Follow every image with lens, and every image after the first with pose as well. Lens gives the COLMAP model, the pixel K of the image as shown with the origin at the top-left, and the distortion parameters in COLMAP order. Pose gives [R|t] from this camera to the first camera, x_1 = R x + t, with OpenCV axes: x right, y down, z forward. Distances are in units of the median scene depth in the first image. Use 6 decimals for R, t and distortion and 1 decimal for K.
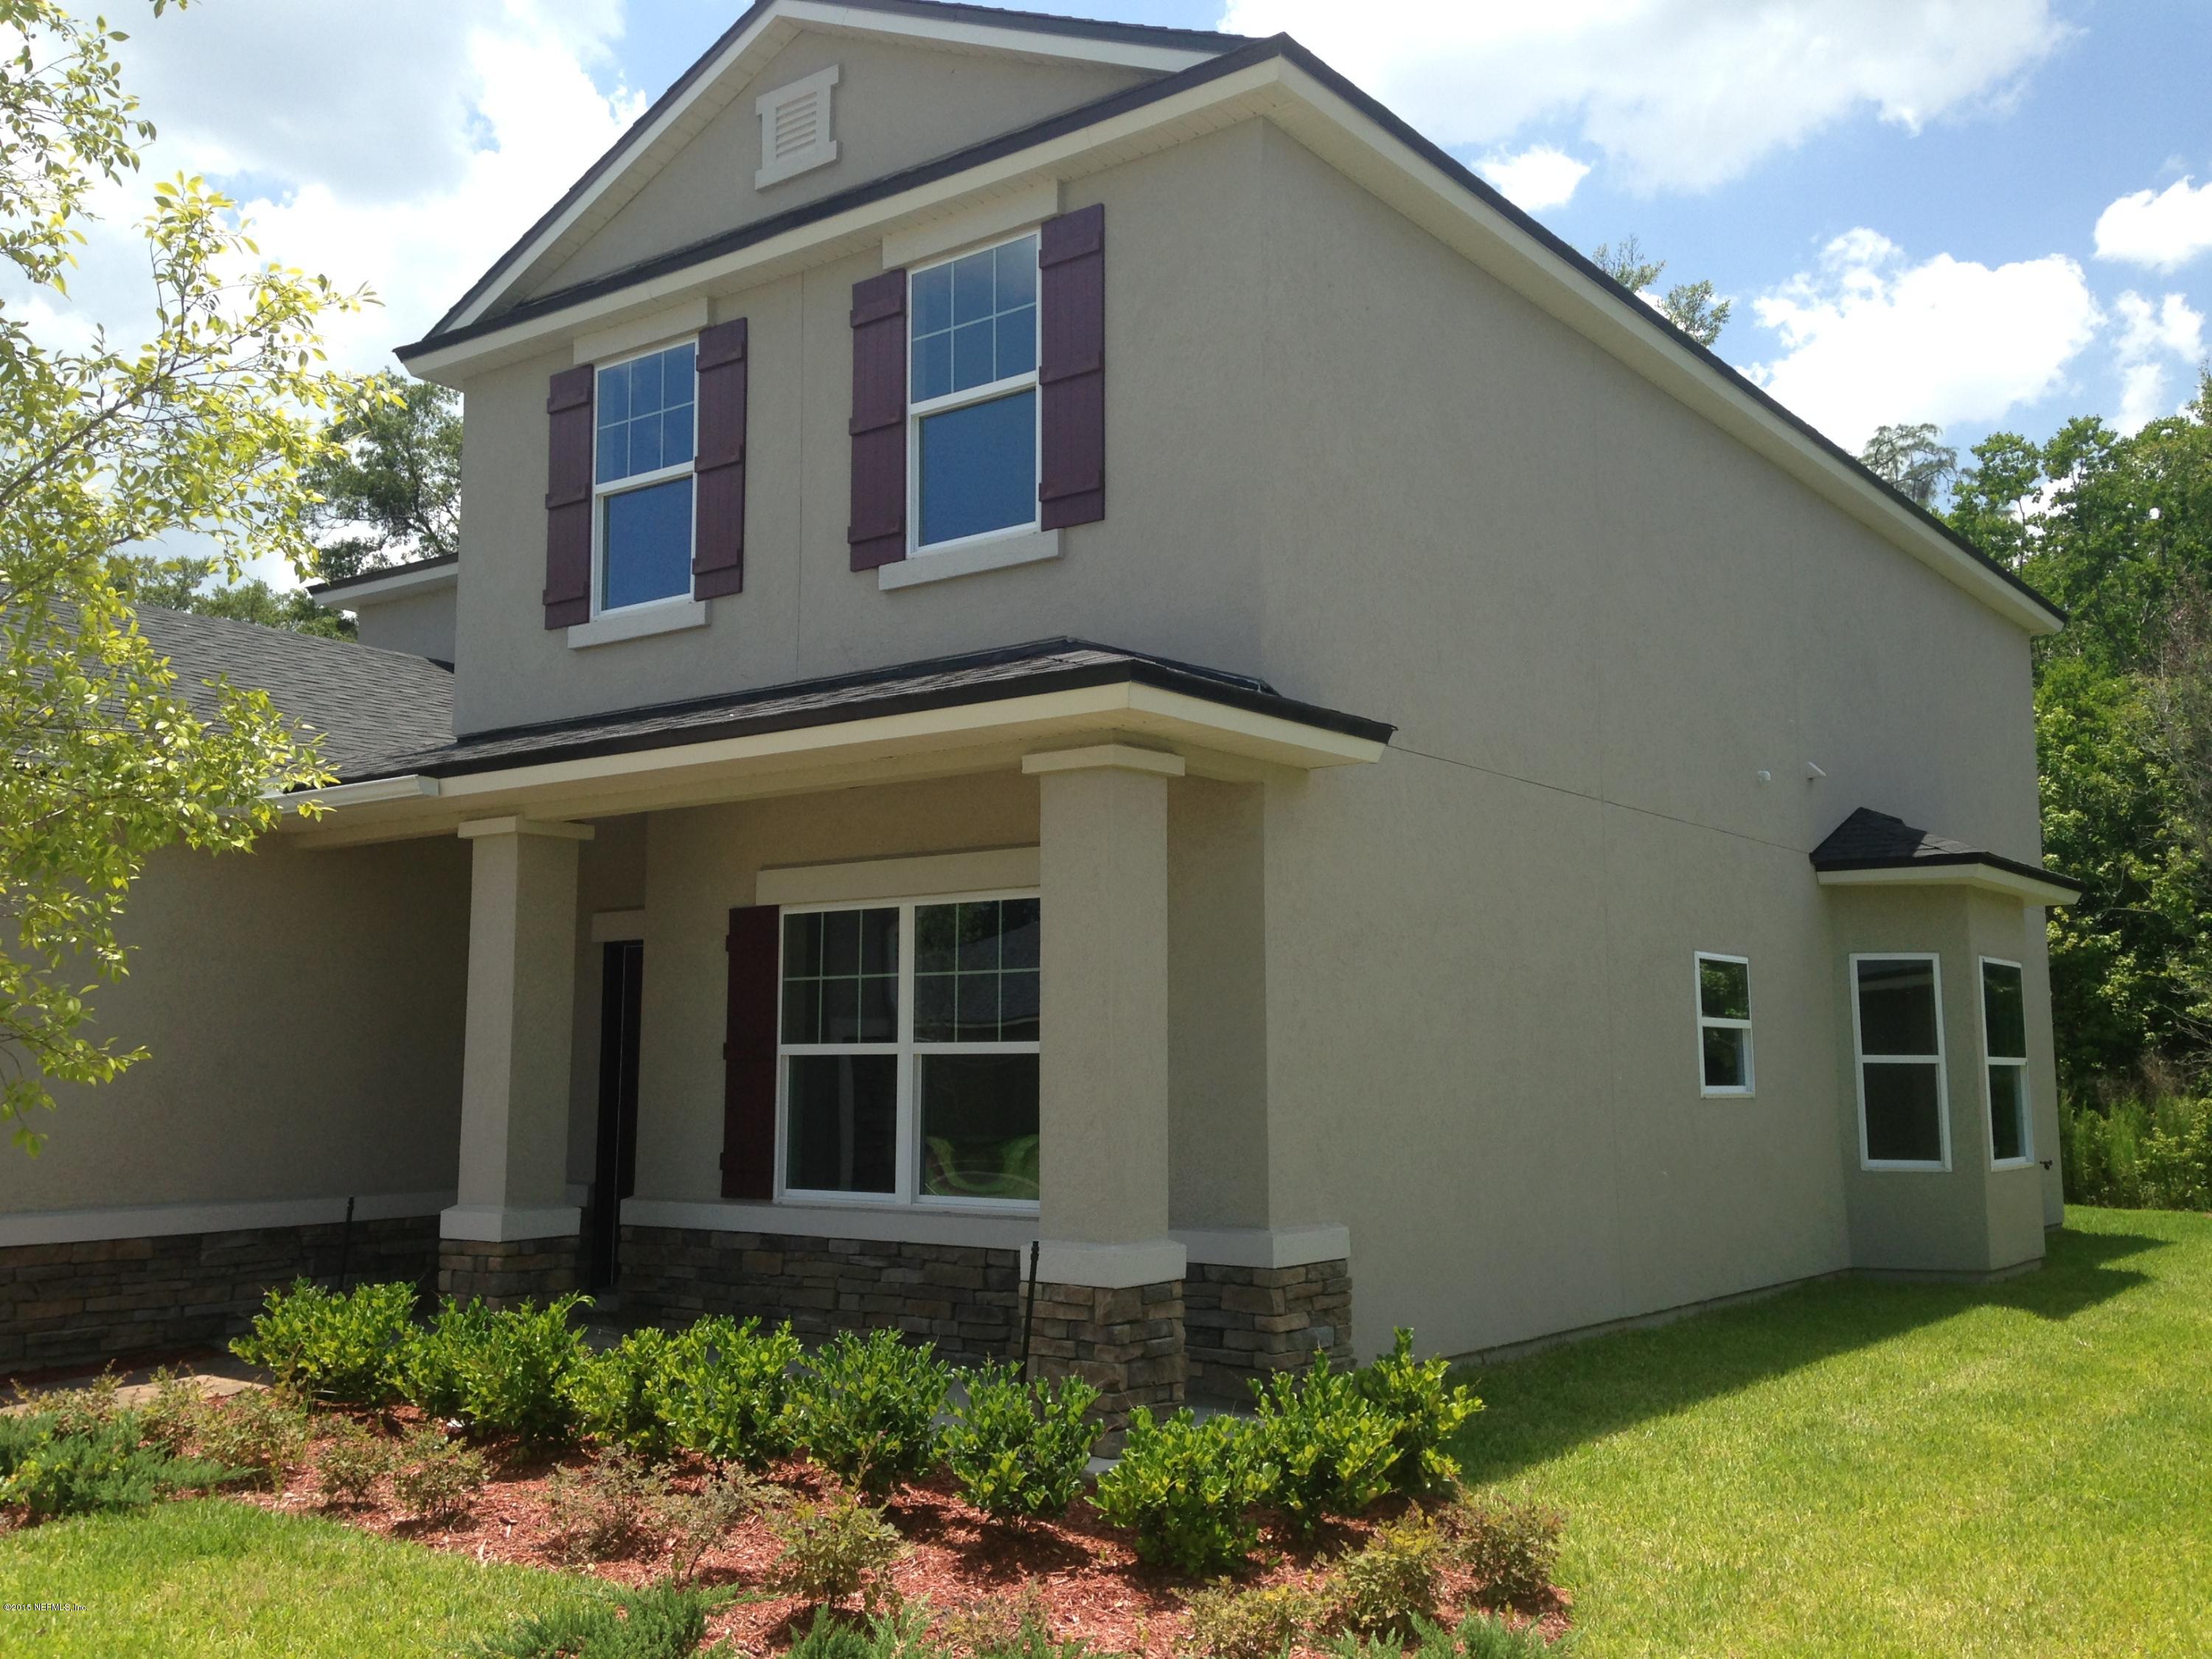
lens RADIAL K [[1998.1, 0, 1099.0], [0, 1998.1, 841.1], [0, 0, 1]] dist [0.202308, -0.276644]
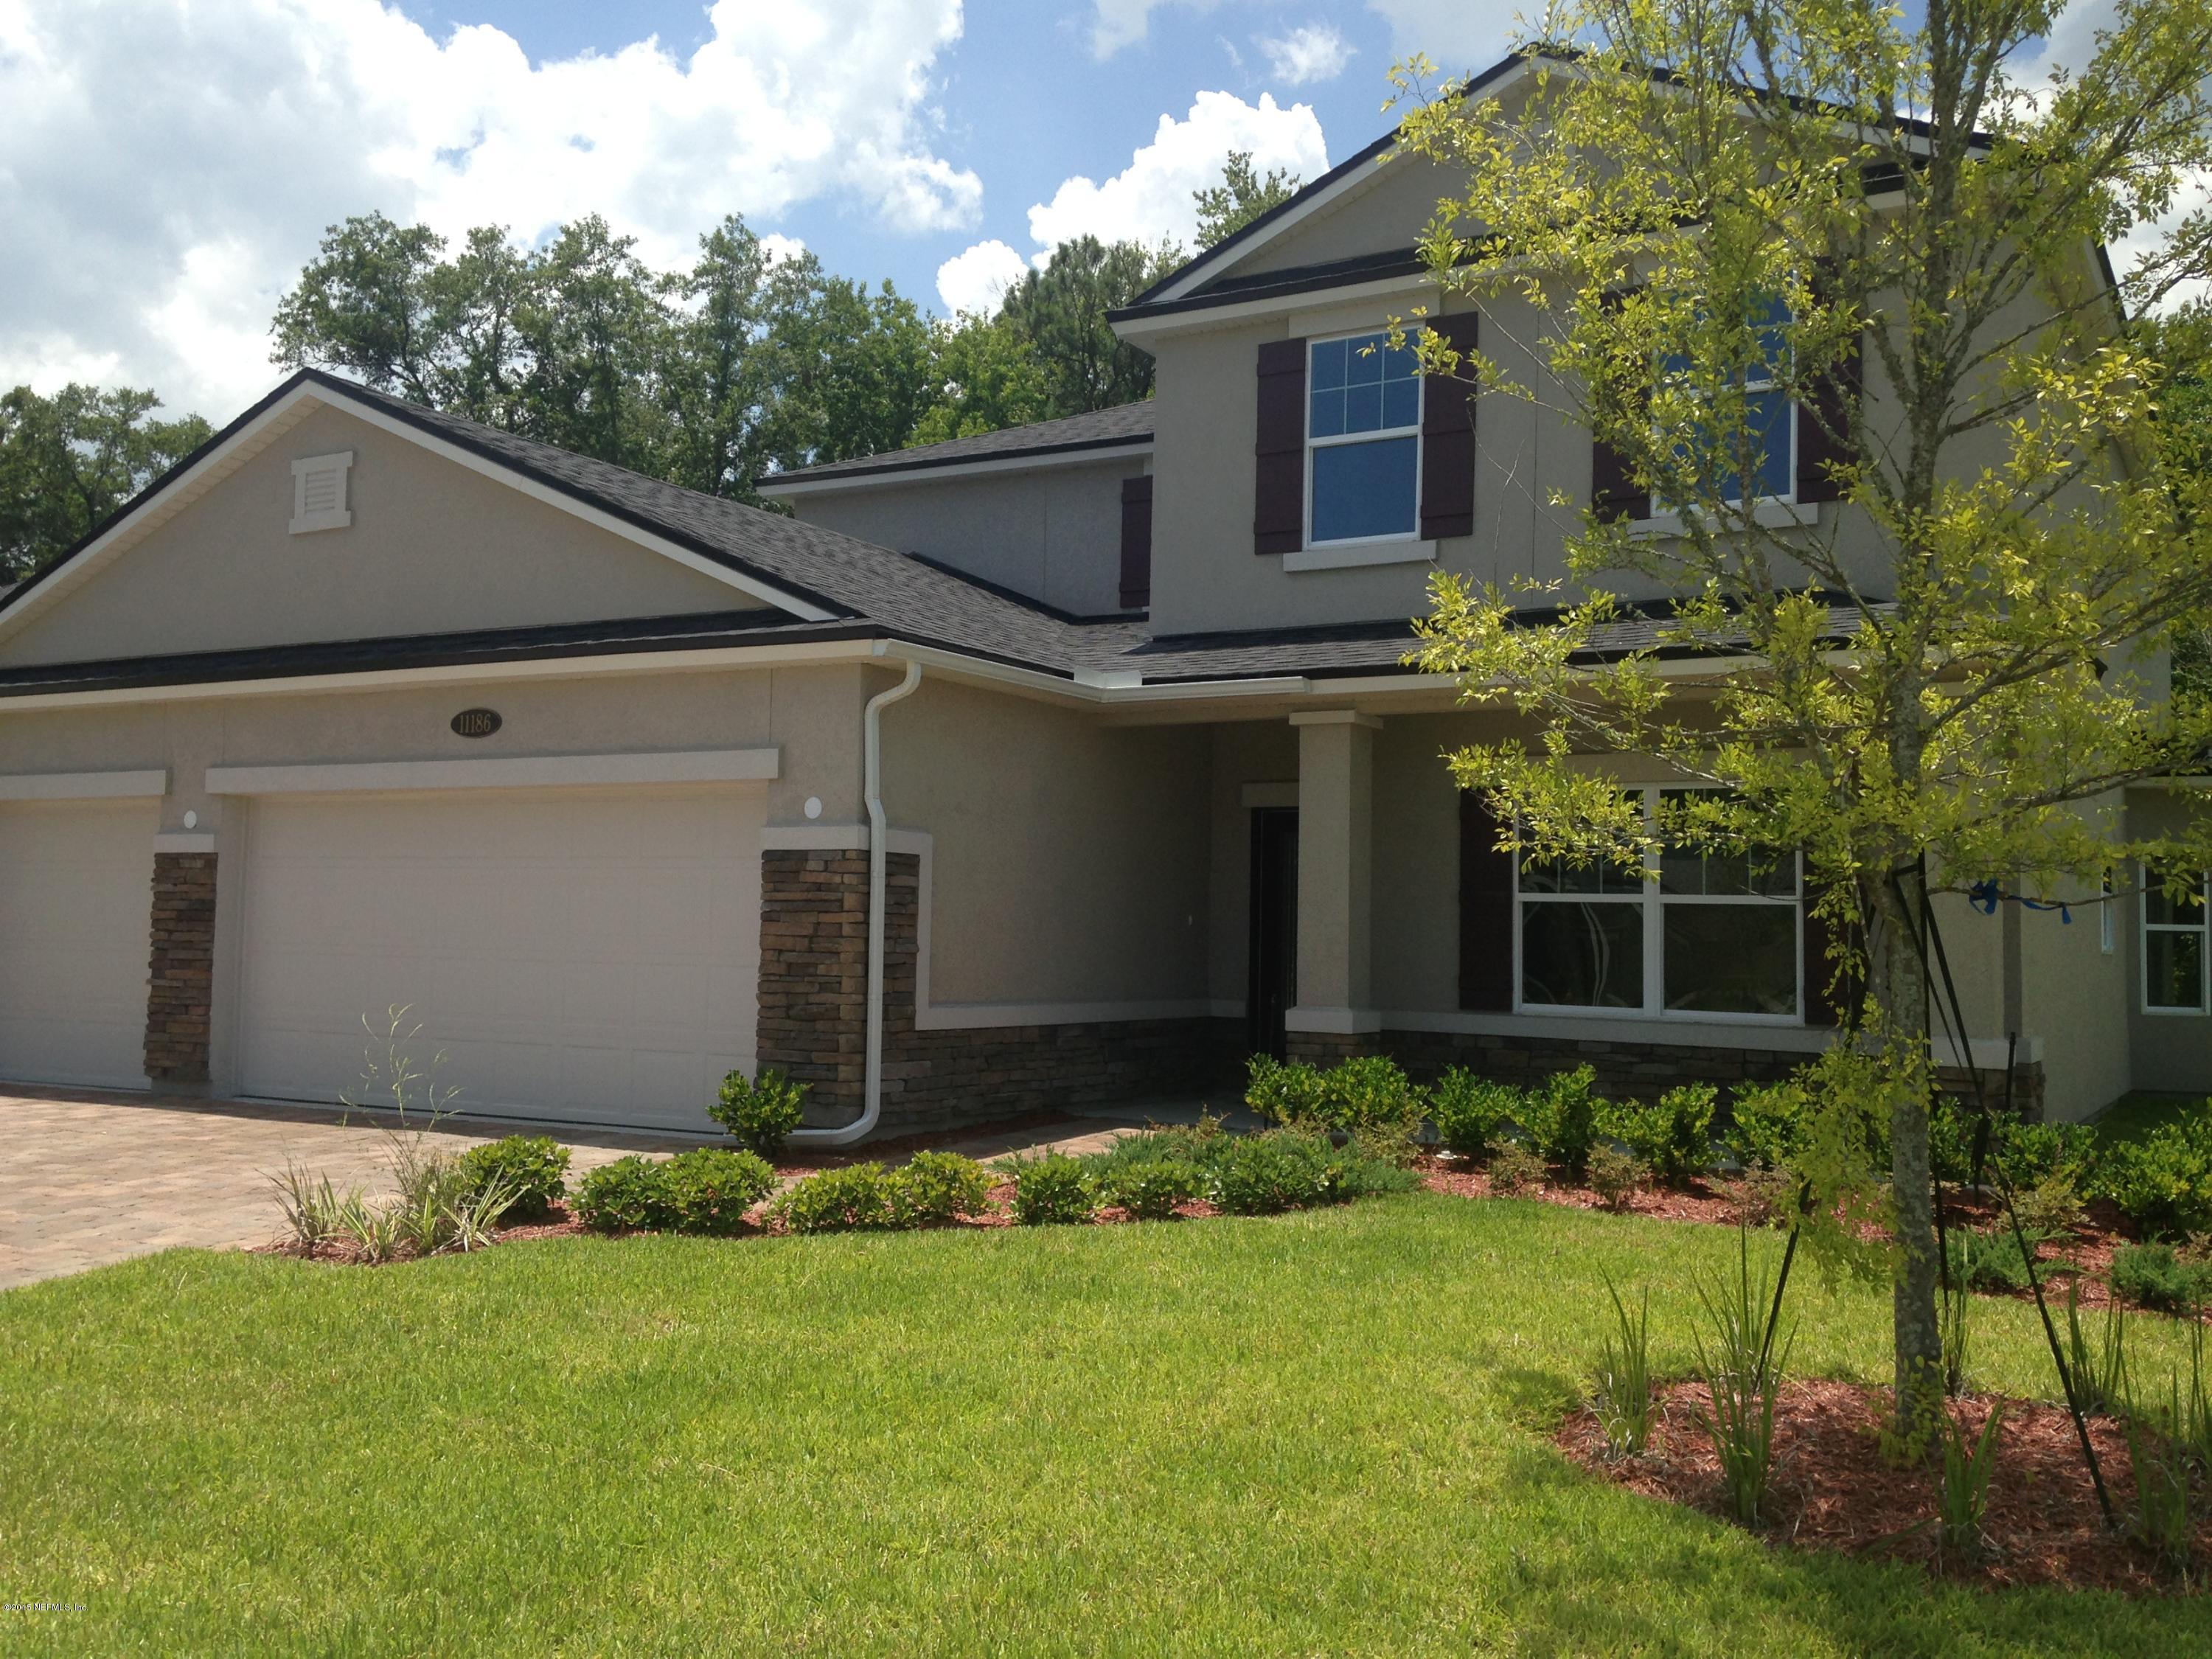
lens RADIAL K [[1998.1, 0, 1099.0], [0, 1998.1, 841.1], [0, 0, 1]] dist [0.202308, -0.276644]
pose [[0.992029, 0.027942, 0.122874, -0.578650], [-0.035691, 0.997479, 0.061326, -0.001891], [-0.120851, -0.065222, 0.990526, -0.244258]]
